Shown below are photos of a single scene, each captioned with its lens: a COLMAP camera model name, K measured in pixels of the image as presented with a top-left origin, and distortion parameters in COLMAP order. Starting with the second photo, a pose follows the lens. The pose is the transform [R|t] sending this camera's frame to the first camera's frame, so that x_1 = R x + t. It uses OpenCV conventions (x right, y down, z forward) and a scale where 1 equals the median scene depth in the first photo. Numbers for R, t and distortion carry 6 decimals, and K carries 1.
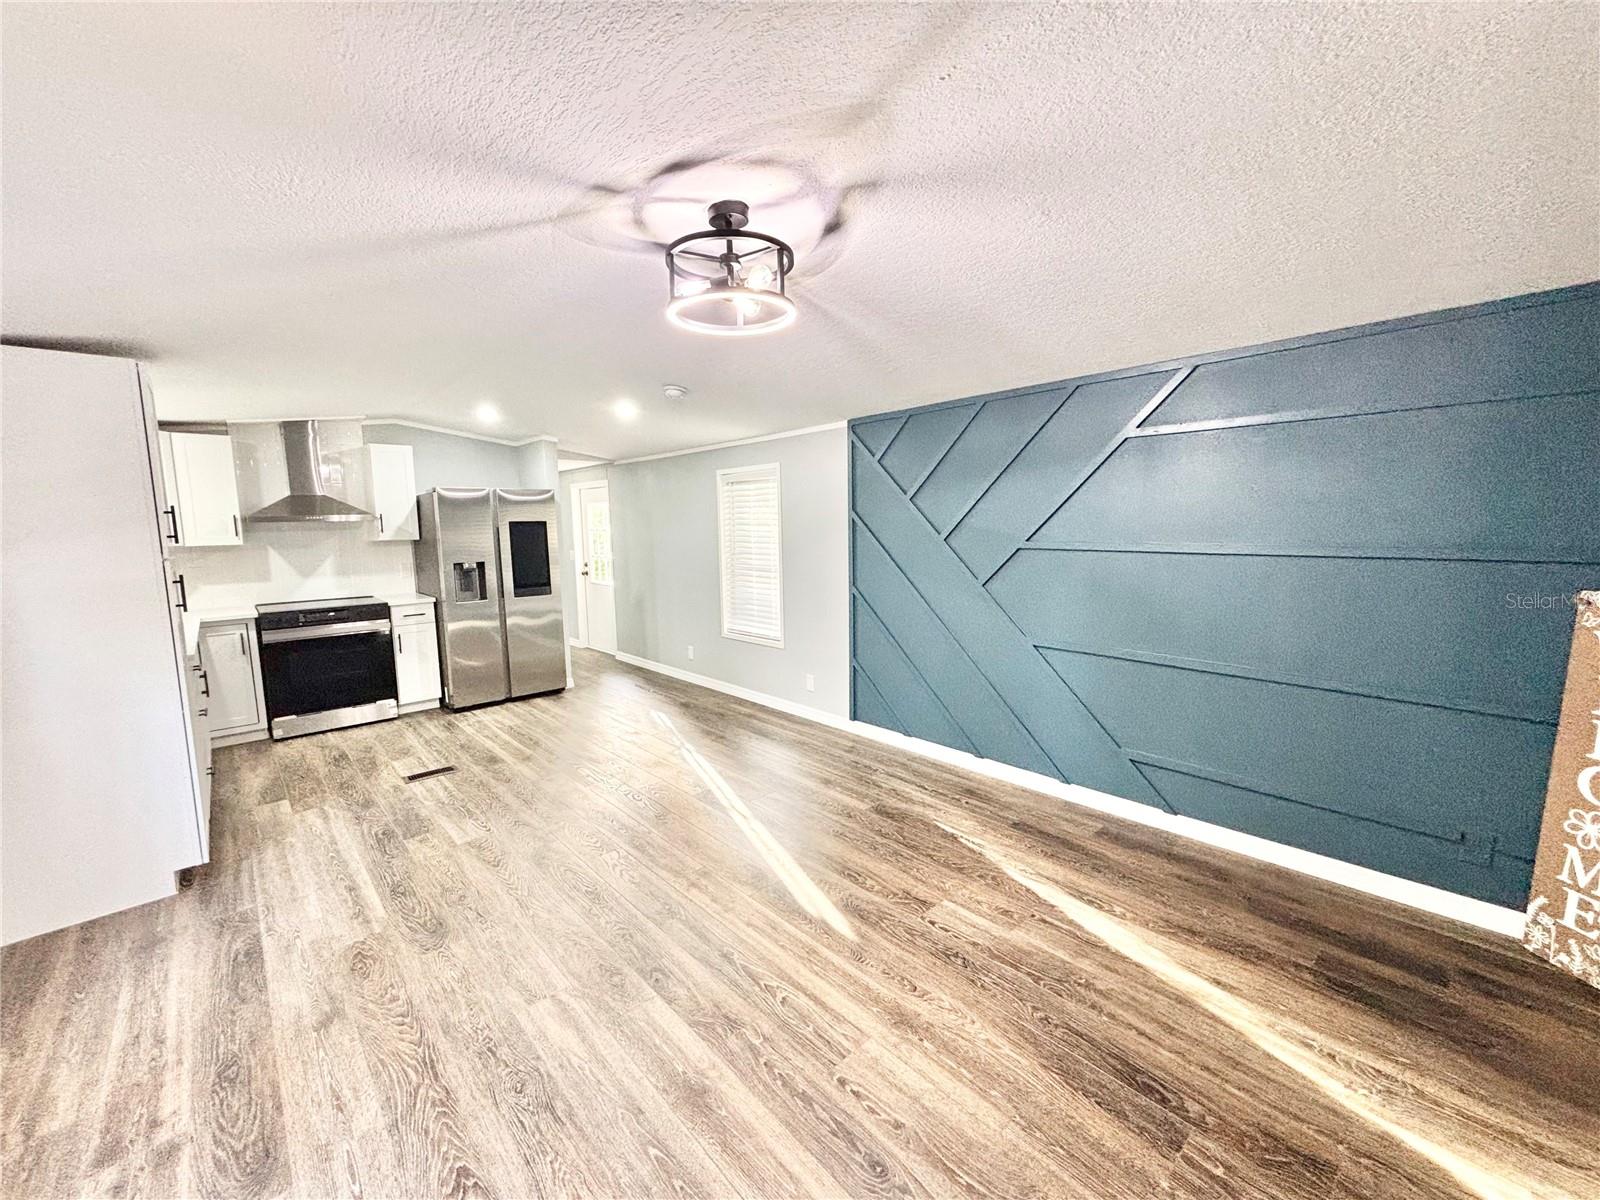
lens RADIAL K [[642.6, 0, 794.2], [0, 642.6, 594.7], [0, 0, 1]] dist [-0.001455, 0.000187]
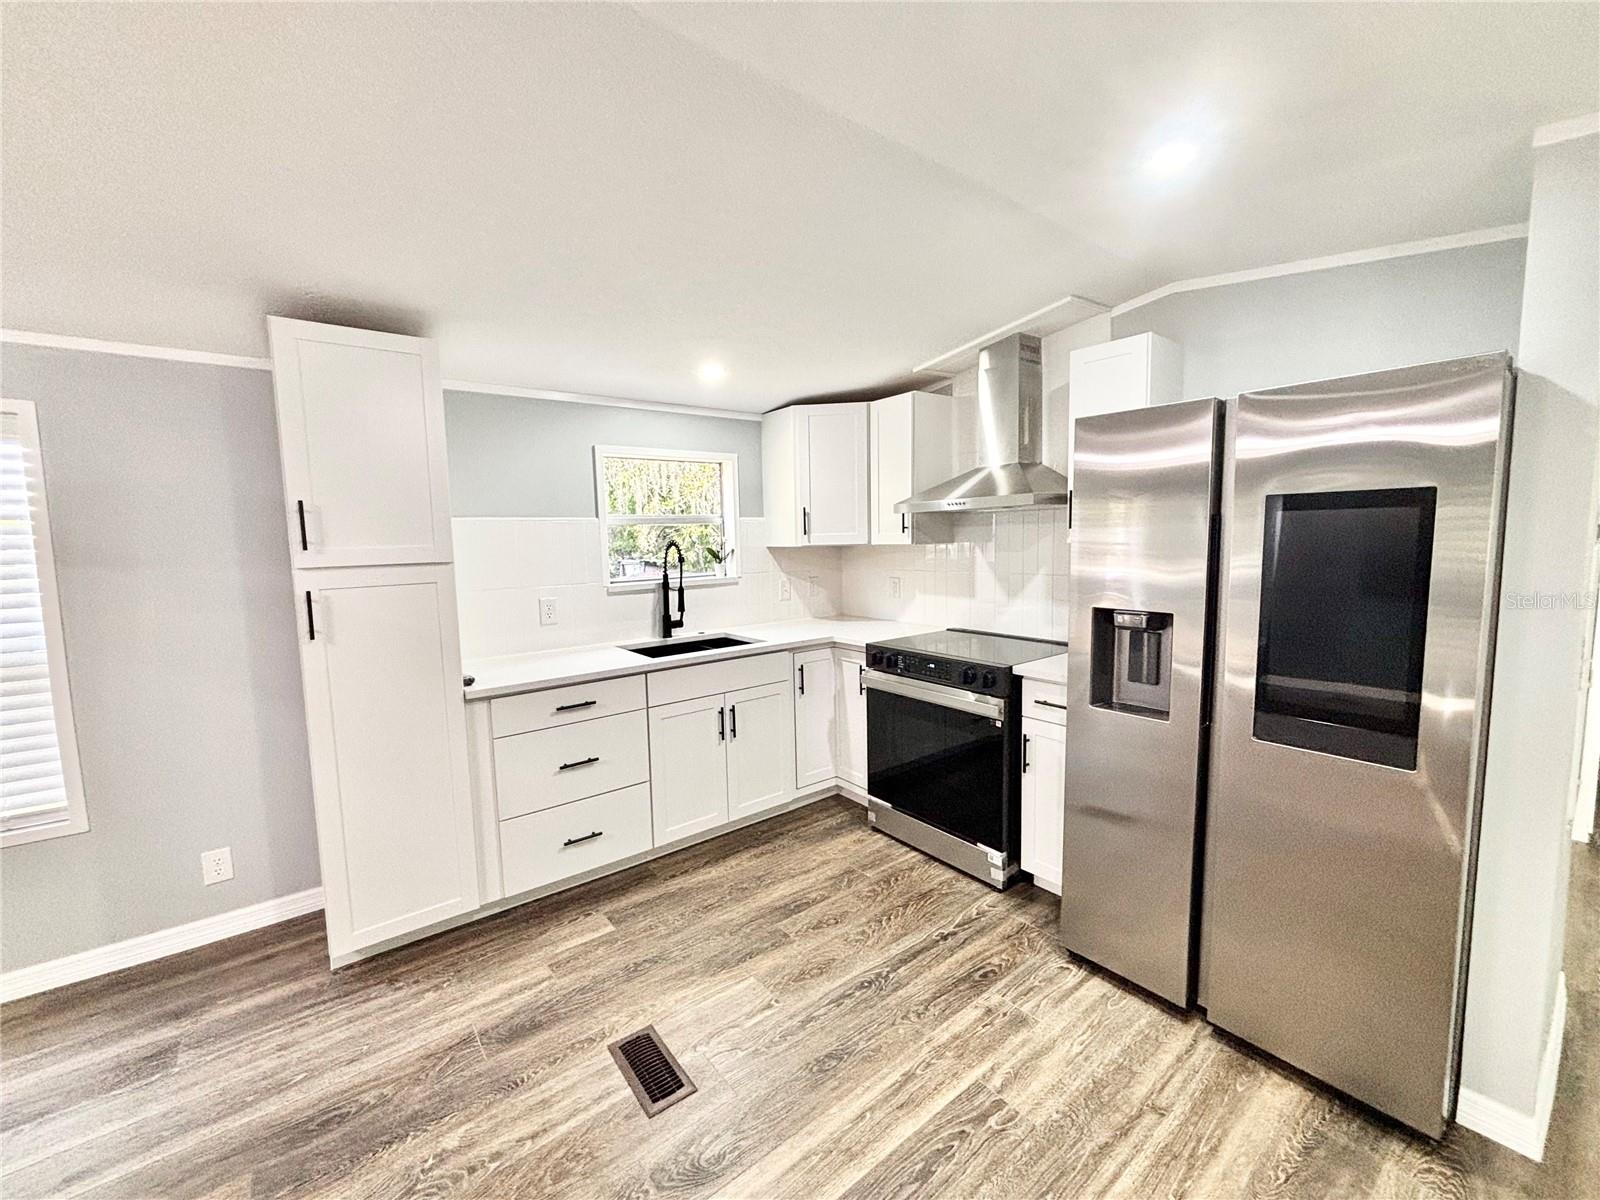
lens RADIAL K [[642.6, 0, 794.2], [0, 642.6, 594.7], [0, 0, 1]] dist [-0.001455, 0.000187]
pose [[-0.071163, 0.111817, -0.991178, -0.143014], [-0.089904, 0.988933, 0.118018, -0.101715], [0.993405, 0.097509, -0.060322, 0.975245]]
